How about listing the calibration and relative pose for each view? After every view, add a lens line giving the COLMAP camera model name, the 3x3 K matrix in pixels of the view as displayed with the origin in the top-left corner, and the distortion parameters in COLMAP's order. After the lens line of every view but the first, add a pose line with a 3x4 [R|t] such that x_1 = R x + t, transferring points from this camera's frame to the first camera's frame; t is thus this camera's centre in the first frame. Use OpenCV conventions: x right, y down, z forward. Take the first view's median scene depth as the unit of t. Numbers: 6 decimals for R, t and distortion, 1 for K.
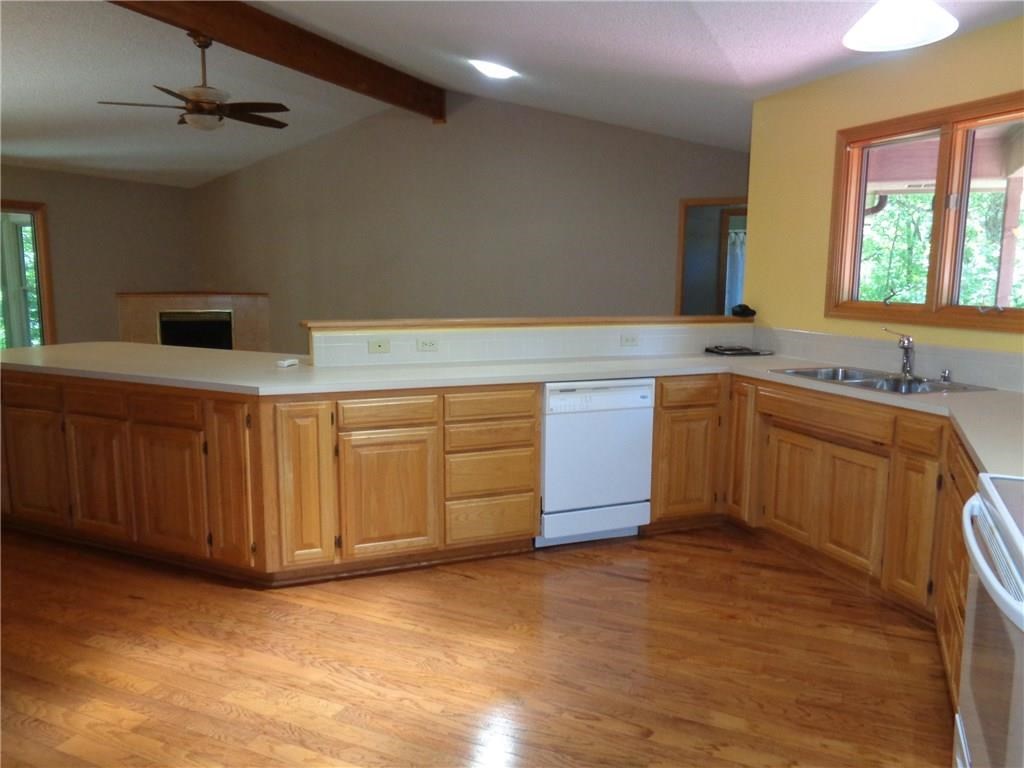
lens RADIAL K [[755.1, 0, 512.0], [0, 755.1, 384.0], [0, 0, 1]] dist [0.004651, 0.001269]
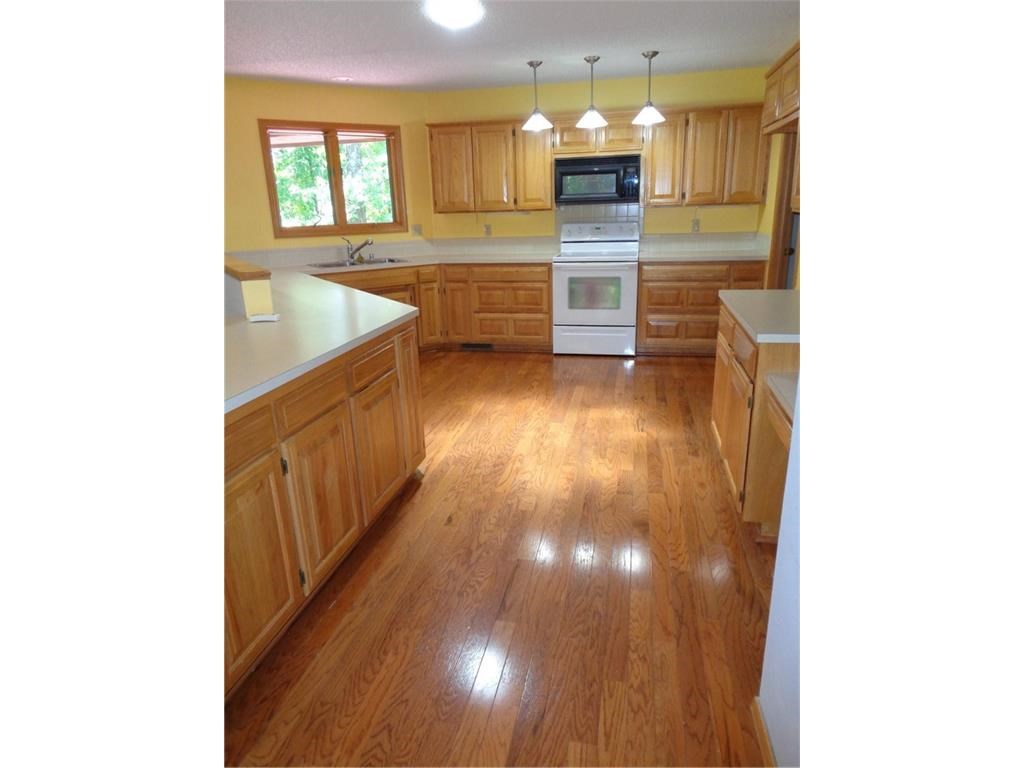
lens RADIAL K [[582.1, 0, 512.0], [0, 582.1, 384.0], [0, 0, 1]] dist [0.000608, 0.000059]
pose [[-0.221859, -0.285173, 0.932446, -1.395580], [0.168122, 0.930768, 0.324662, -0.171775], [-0.960476, 0.228793, -0.158555, 1.132363]]
